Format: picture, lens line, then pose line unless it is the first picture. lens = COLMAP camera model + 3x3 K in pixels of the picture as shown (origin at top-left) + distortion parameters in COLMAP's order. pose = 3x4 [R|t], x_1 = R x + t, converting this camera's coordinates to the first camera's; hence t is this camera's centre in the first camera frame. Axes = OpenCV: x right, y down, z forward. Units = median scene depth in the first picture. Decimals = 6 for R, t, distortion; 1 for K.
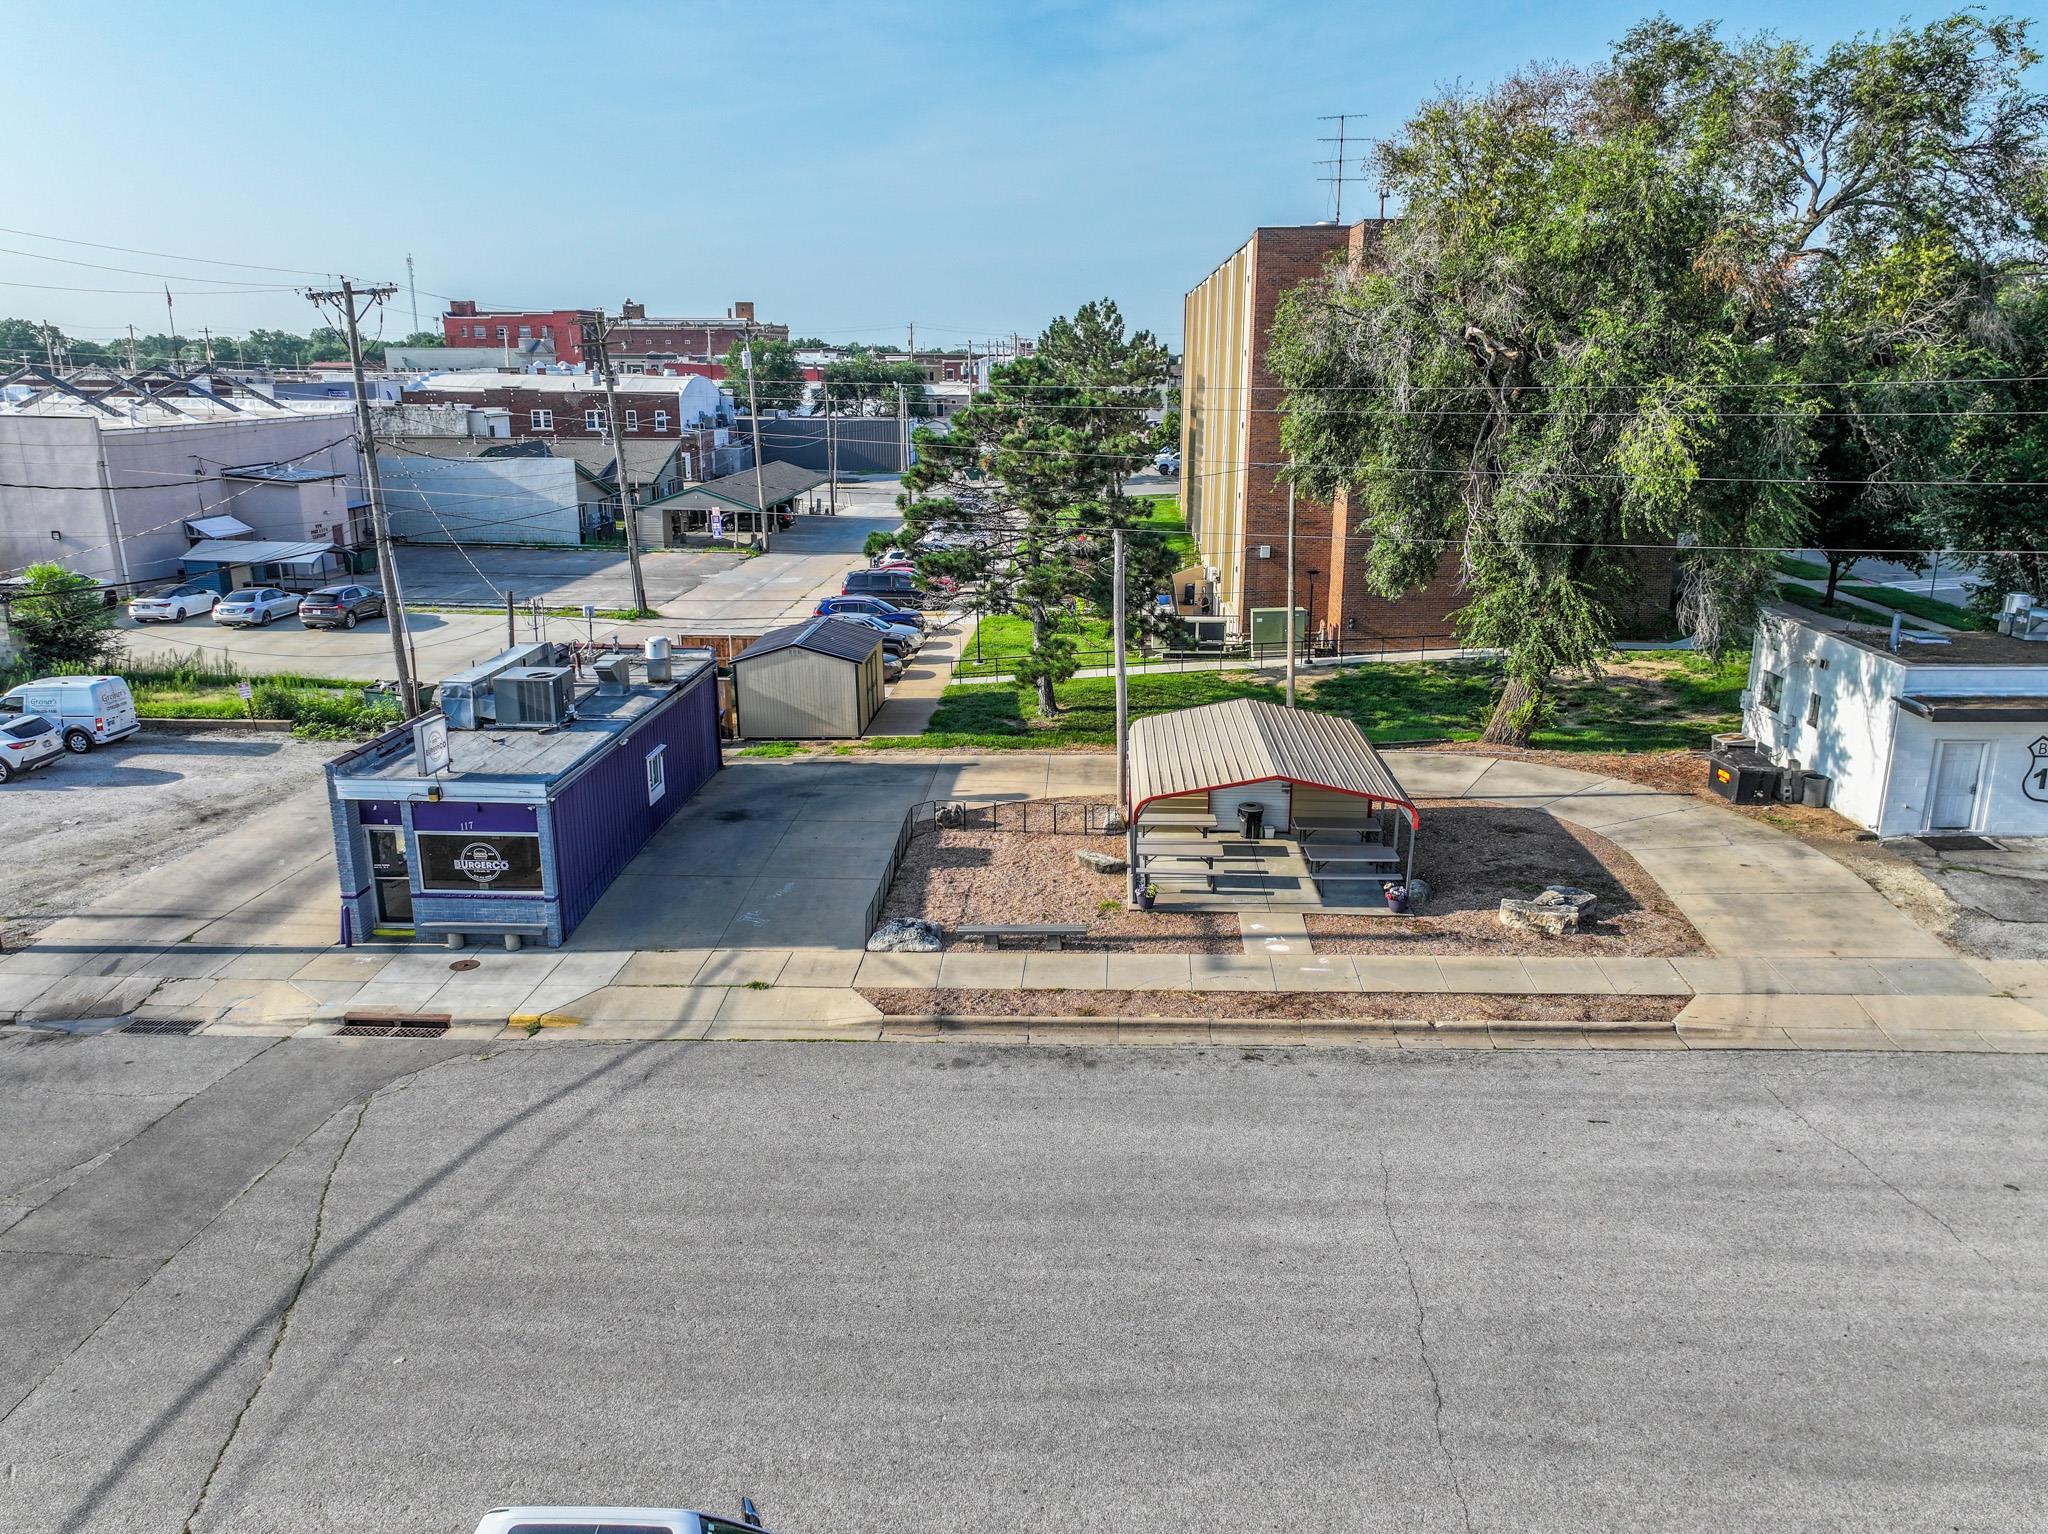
lens RADIAL K [[1439.5, 0, 1032.0], [0, 1439.5, 757.1], [0, 0, 1]] dist [0.002214, 0.011430]
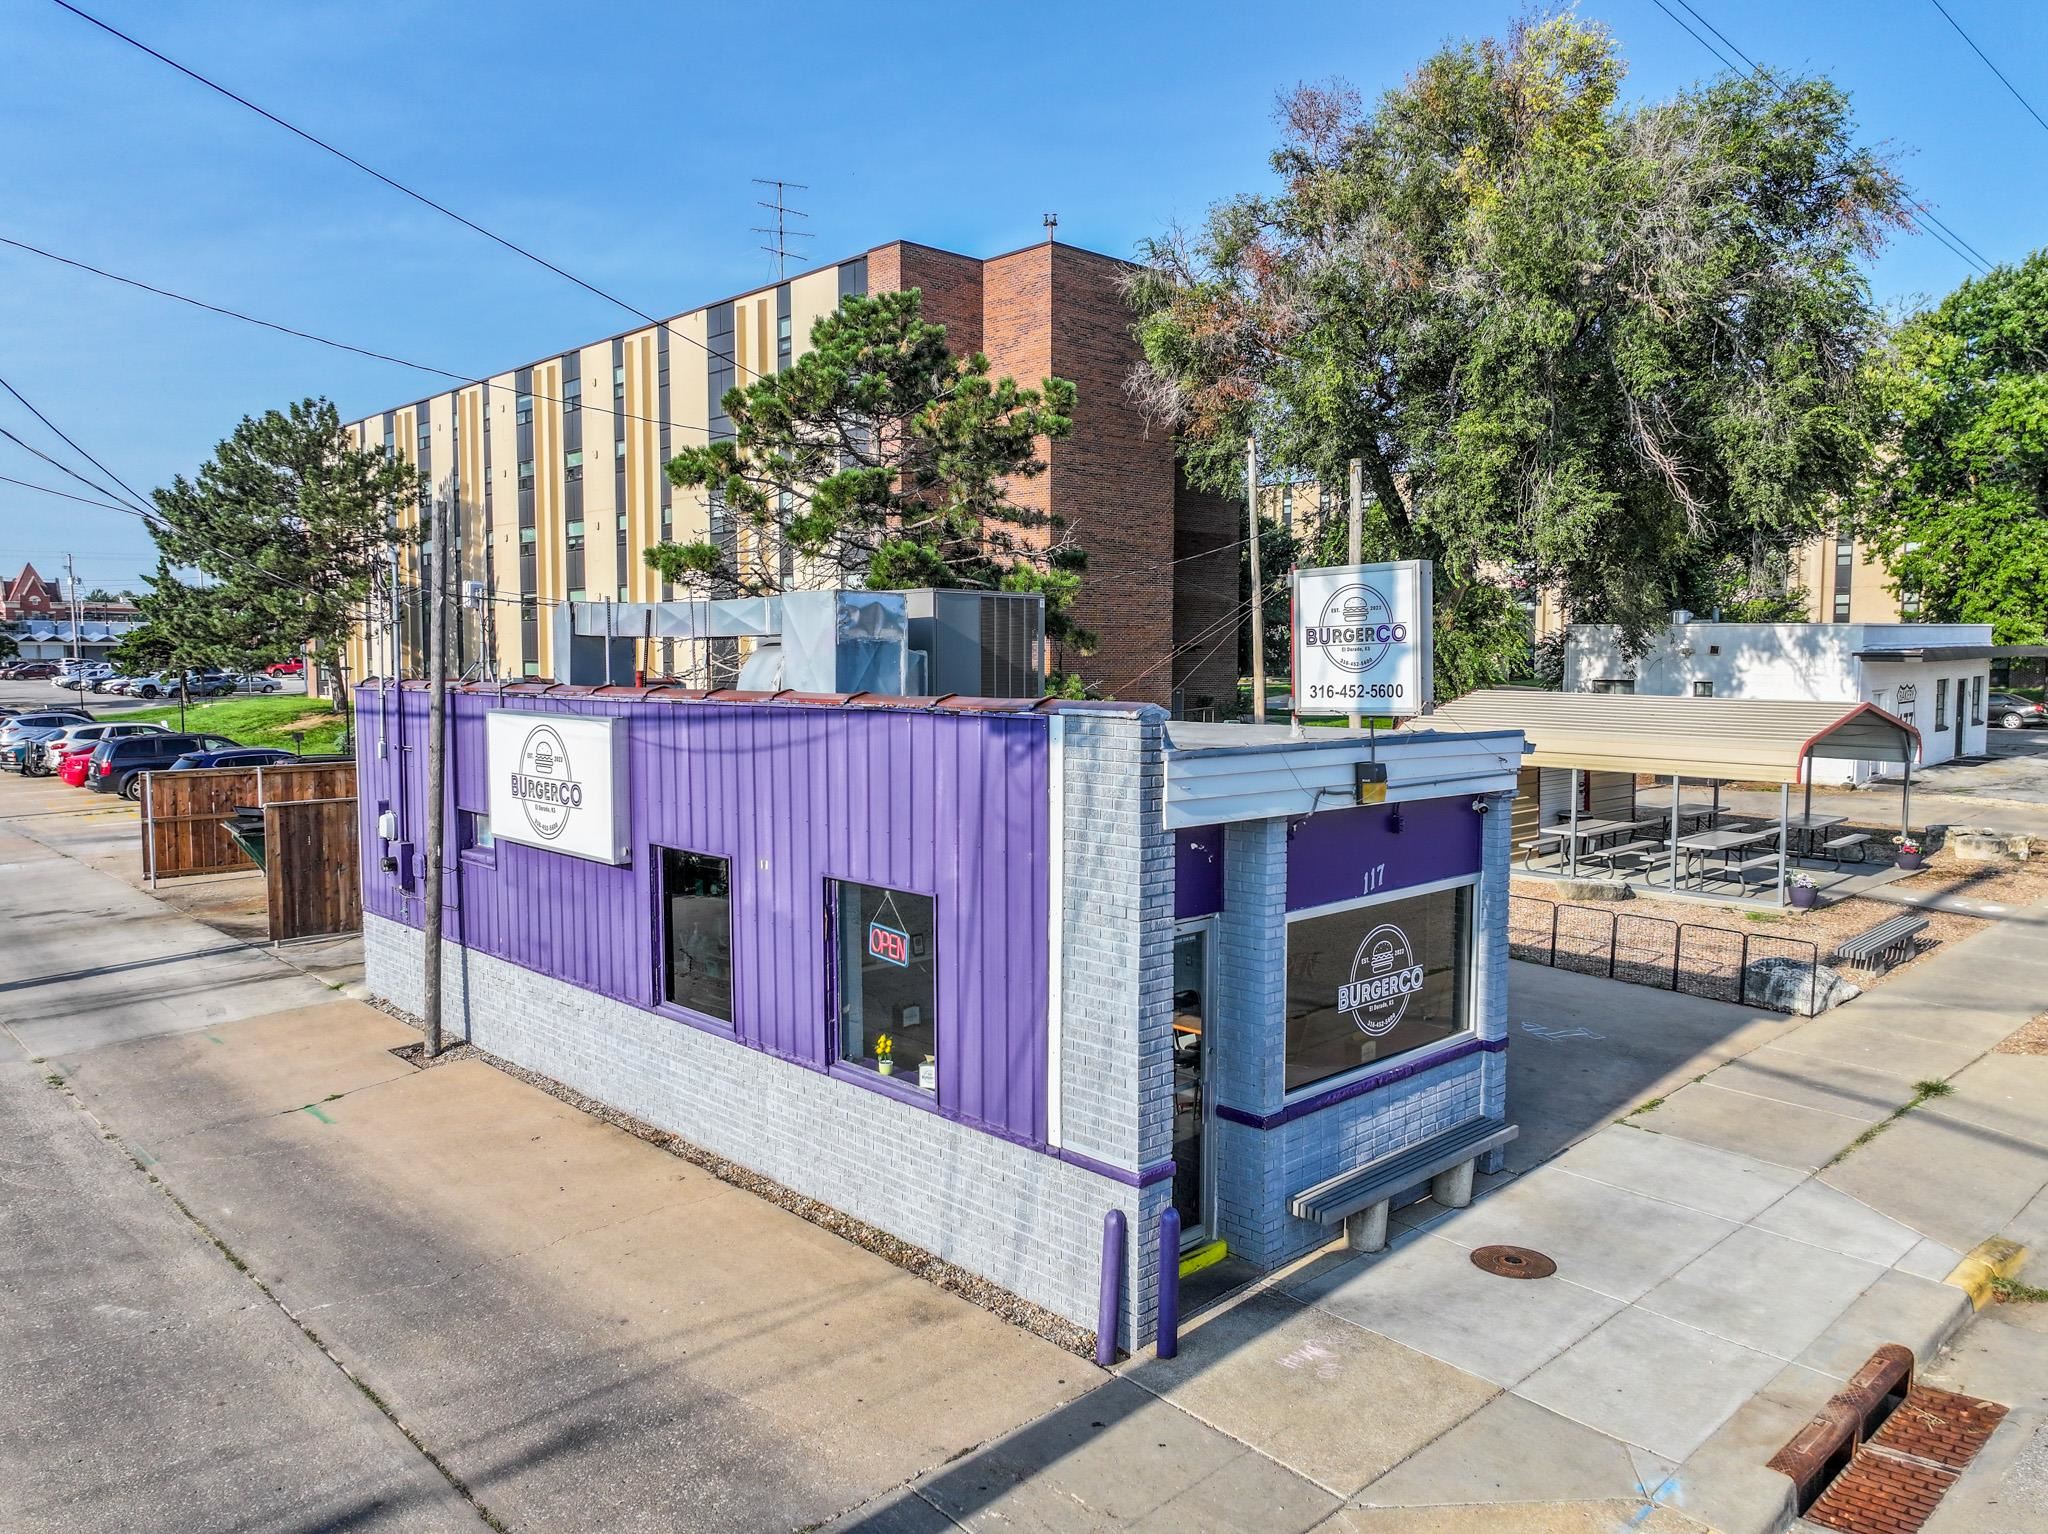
lens RADIAL K [[1439.5, 0, 1035.5], [0, 1439.5, 757.9], [0, 0, 1]] dist [0.002214, 0.011430]
pose [[0.687773, -0.054021, 0.723913, -0.689544], [0.192369, 0.975138, -0.109997, 0.040628], [-0.699973, 0.214911, 0.681066, 0.786199]]
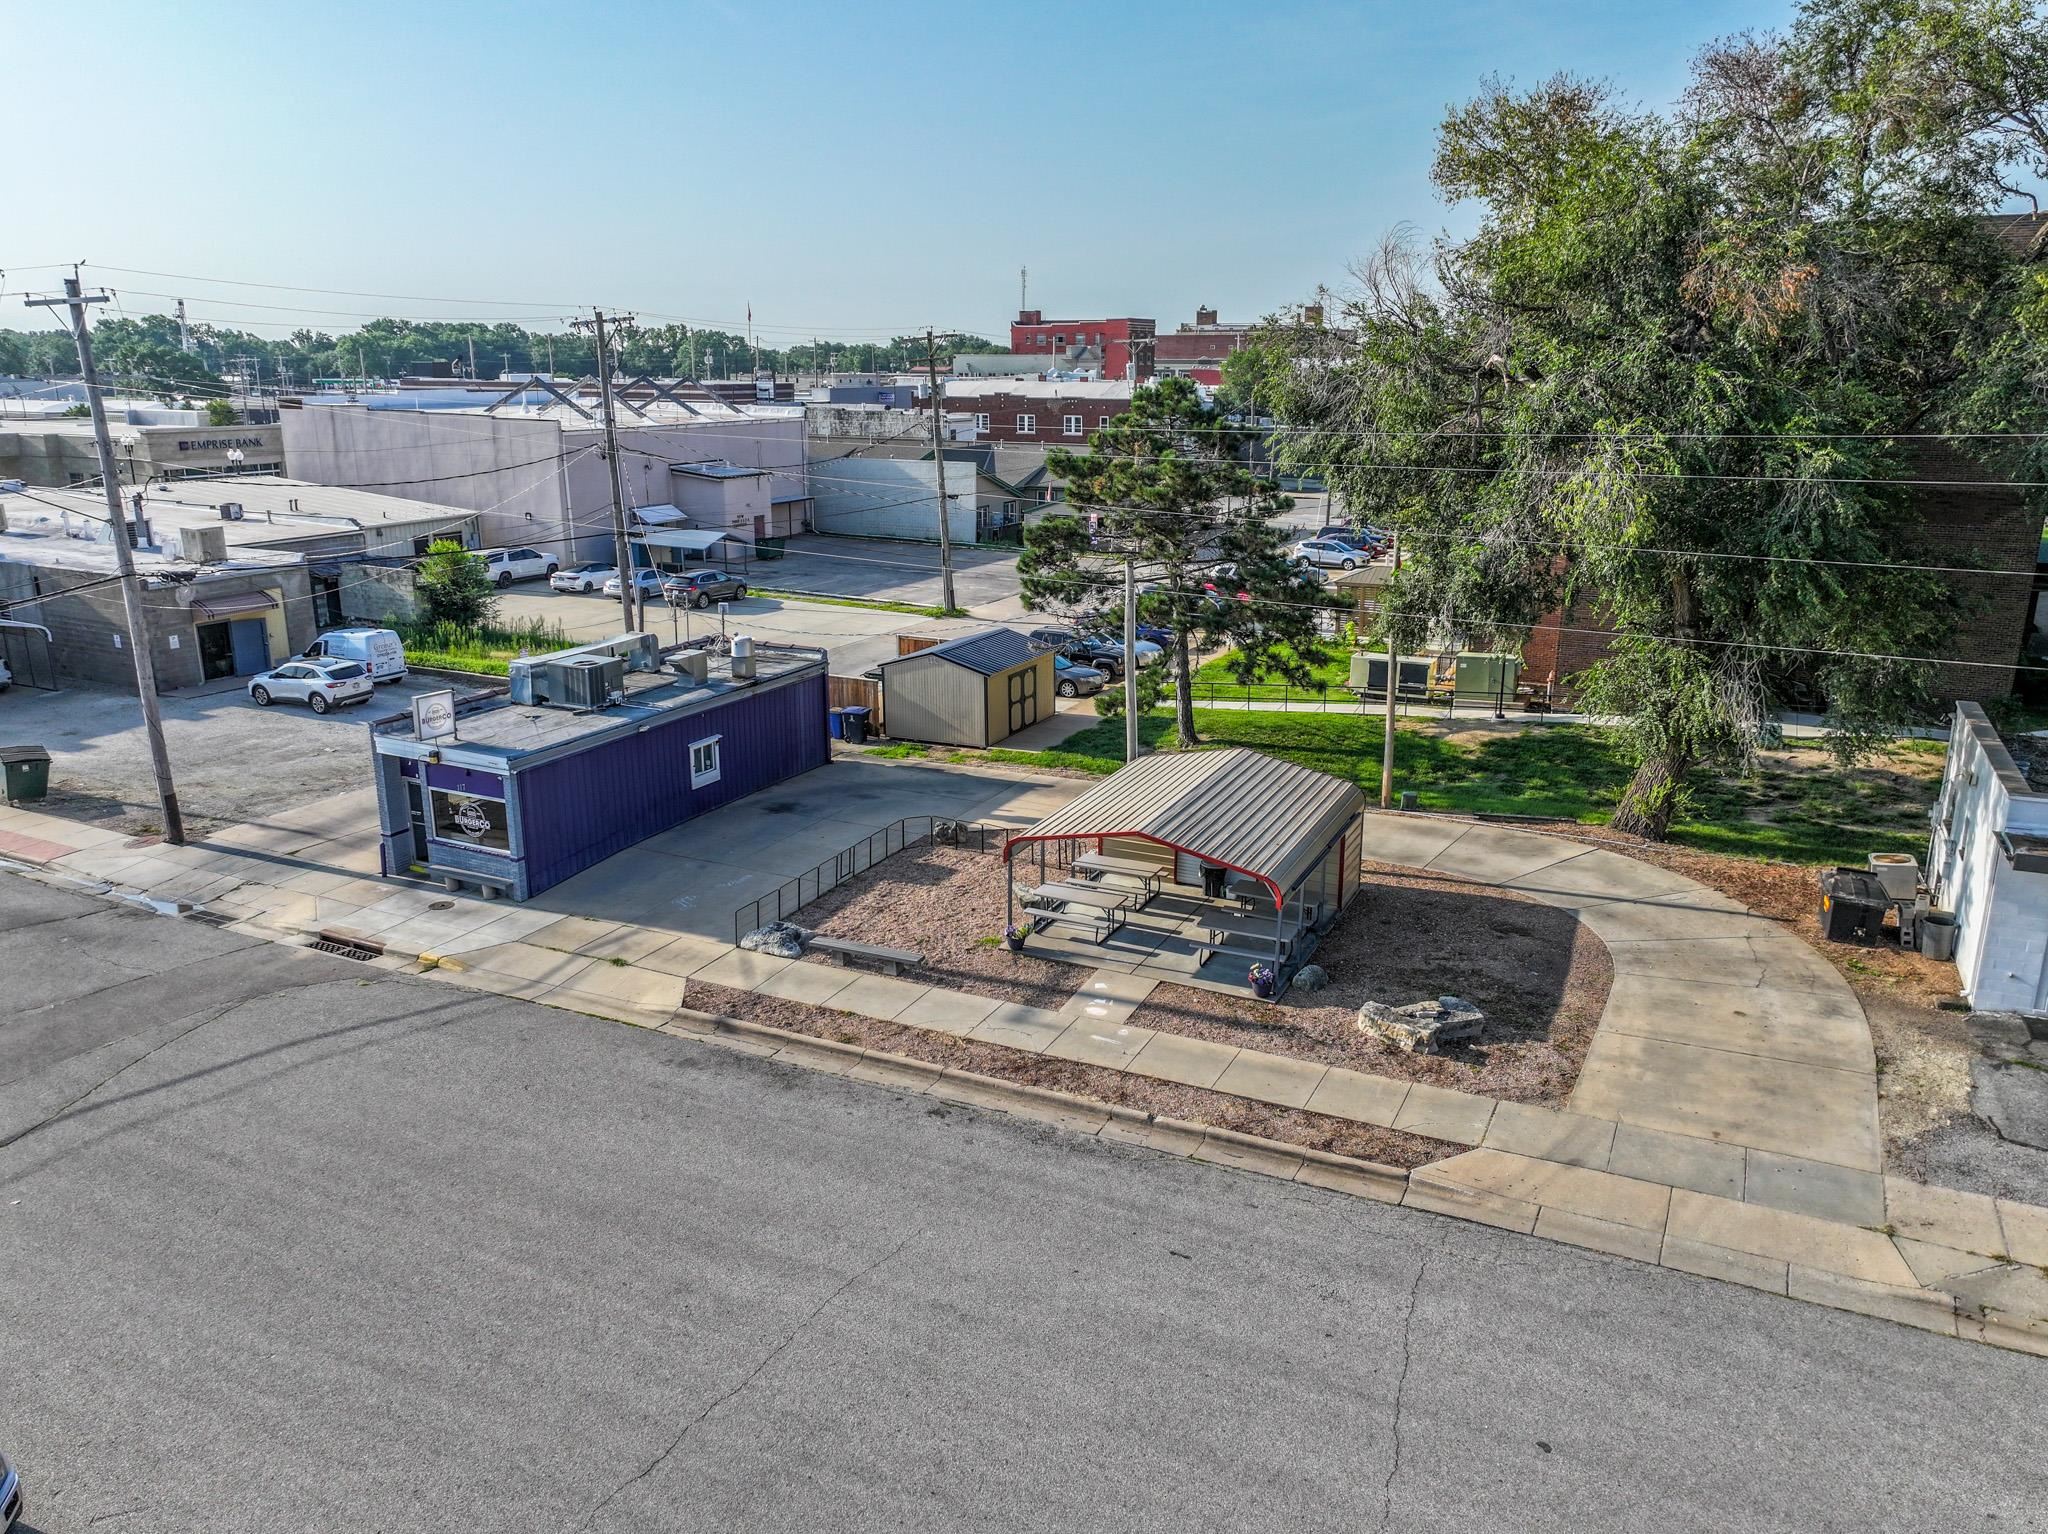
lens RADIAL K [[1439.5, 0, 1031.7], [0, 1439.5, 758.7], [0, 0, 1]] dist [0.002214, 0.011430]
pose [[0.919250, 0.105860, -0.379174, 0.456274], [-0.106121, 0.994146, 0.020279, -0.046134], [0.379101, 0.021597, 0.925103, 0.096211]]
